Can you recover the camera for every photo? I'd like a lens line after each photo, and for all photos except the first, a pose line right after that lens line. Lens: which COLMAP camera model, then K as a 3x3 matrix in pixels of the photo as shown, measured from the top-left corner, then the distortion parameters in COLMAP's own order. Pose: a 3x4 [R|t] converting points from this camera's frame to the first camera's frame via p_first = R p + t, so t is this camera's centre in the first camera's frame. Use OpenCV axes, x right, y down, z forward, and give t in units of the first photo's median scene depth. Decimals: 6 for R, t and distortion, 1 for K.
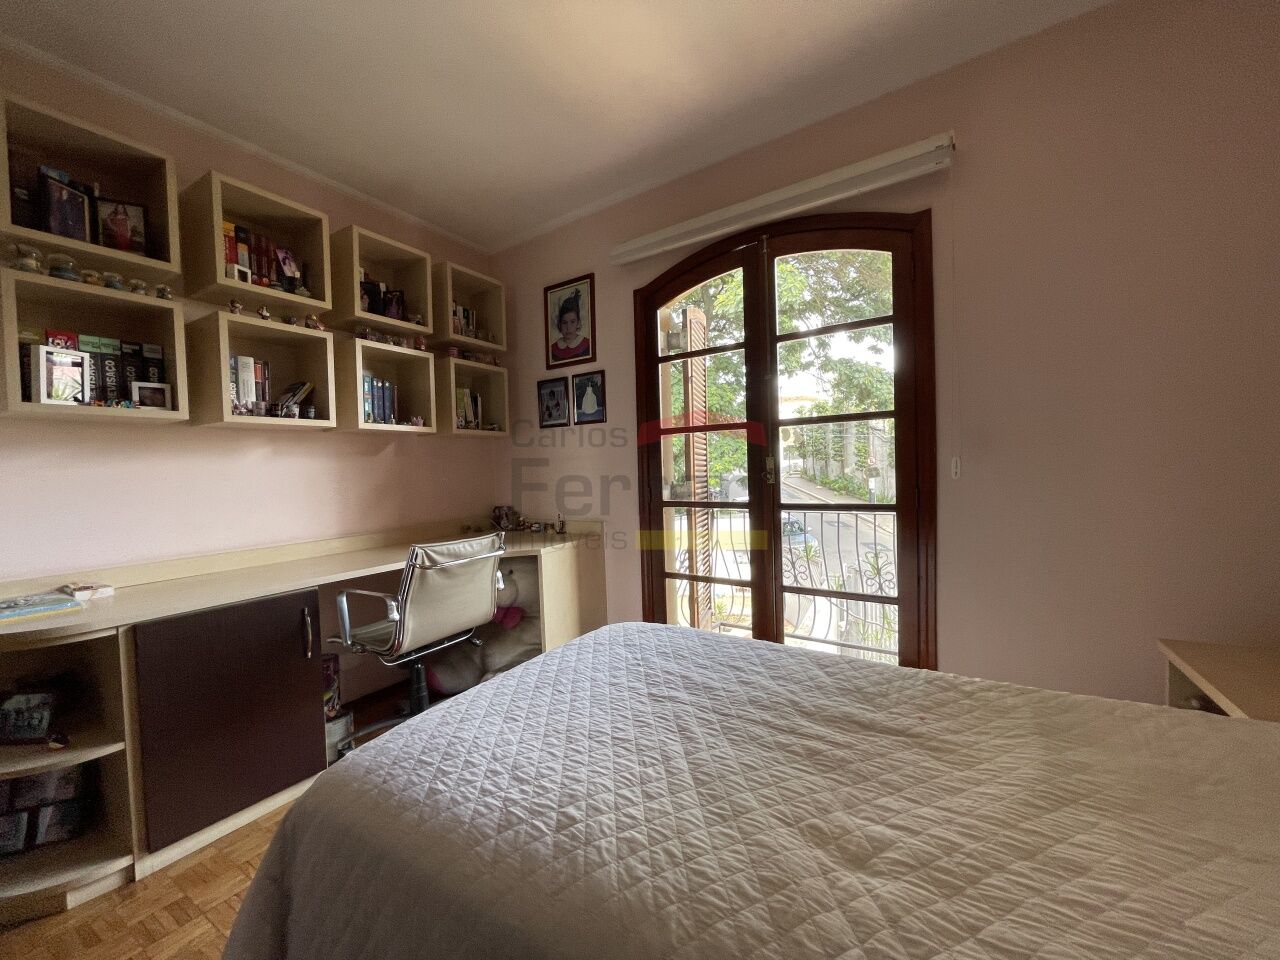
lens RADIAL K [[522.4, 0, 640.3], [0, 522.4, 481.0], [0, 0, 1]] dist [-0.006742, 0.000486]
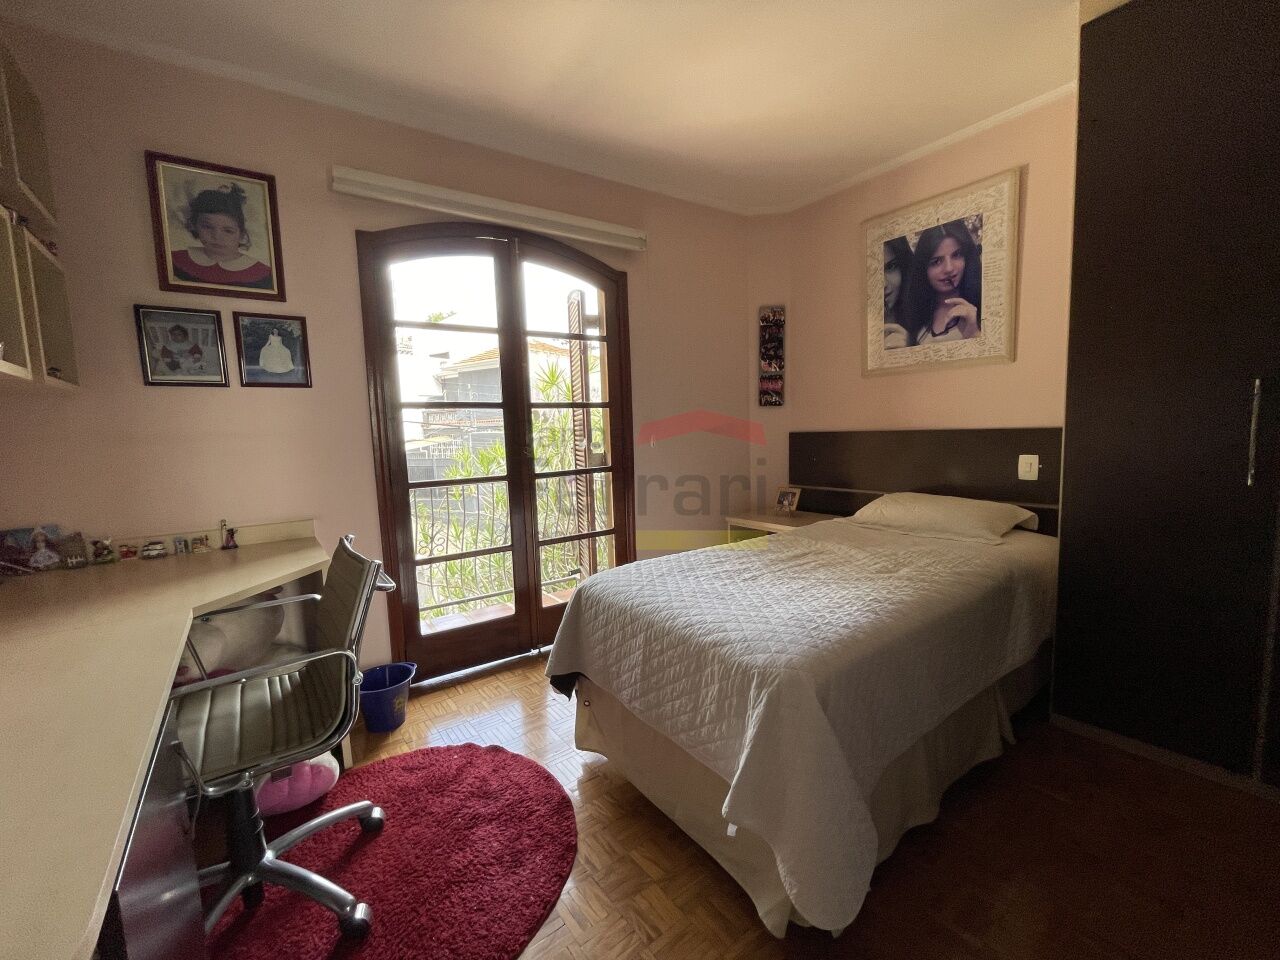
lens RADIAL K [[522.4, 0, 643.6], [0, 522.4, 478.0], [0, 0, 1]] dist [-0.006742, 0.000486]
pose [[0.347385, -0.070704, 0.935053, -0.802058], [0.045838, 0.997242, 0.058377, -0.004341], [-0.936601, 0.022582, 0.349668, 0.373559]]
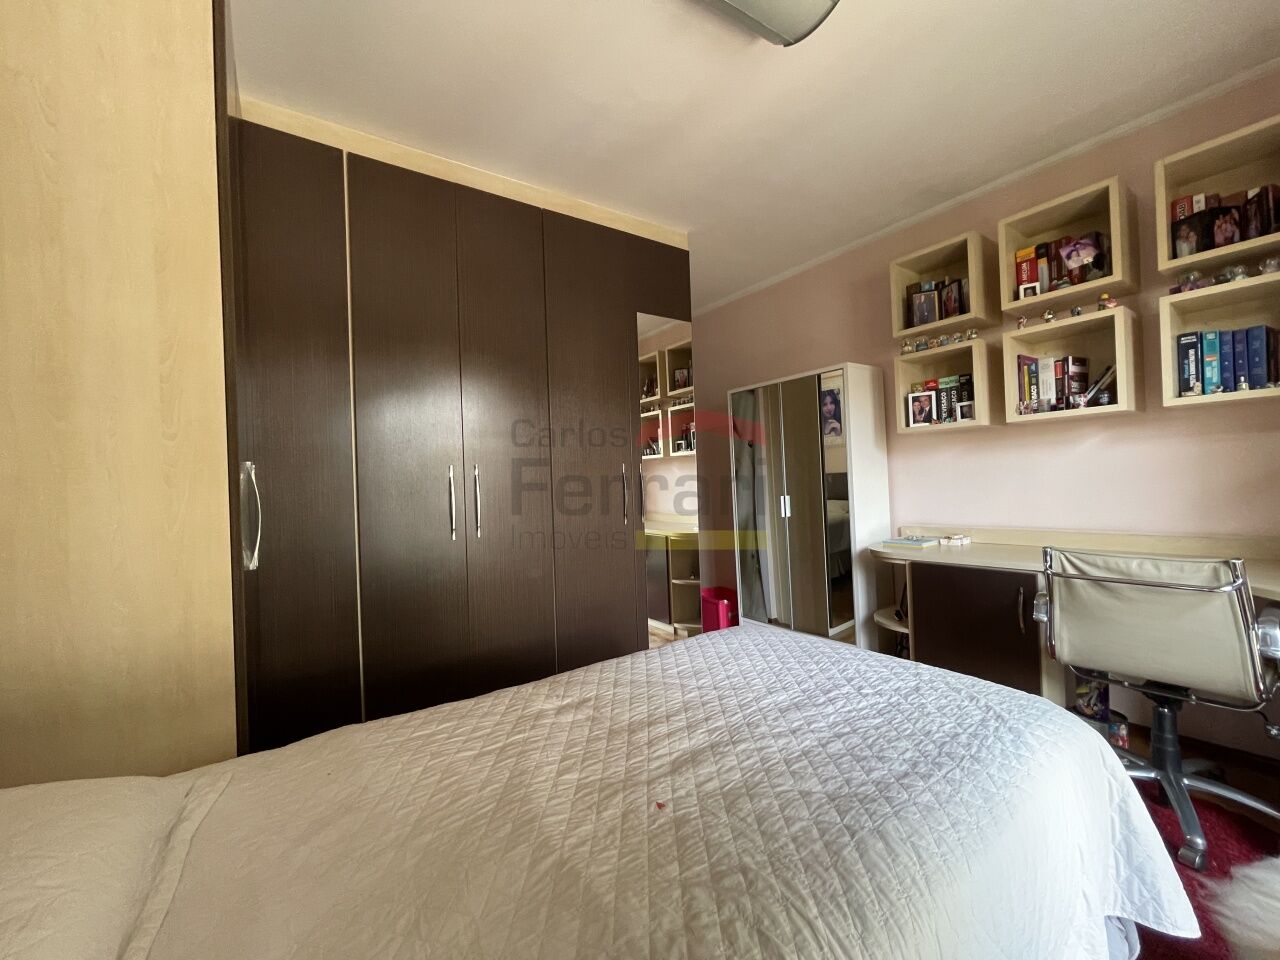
lens RADIAL K [[522.4, 0, 638.5], [0, 522.4, 481.3], [0, 0, 1]] dist [-0.006742, 0.000486]
pose [[-0.389457, 0.046370, -0.919877, 0.593085], [0.033437, 0.998785, 0.036191, -0.043437], [0.920438, -0.016664, -0.390534, 0.593923]]
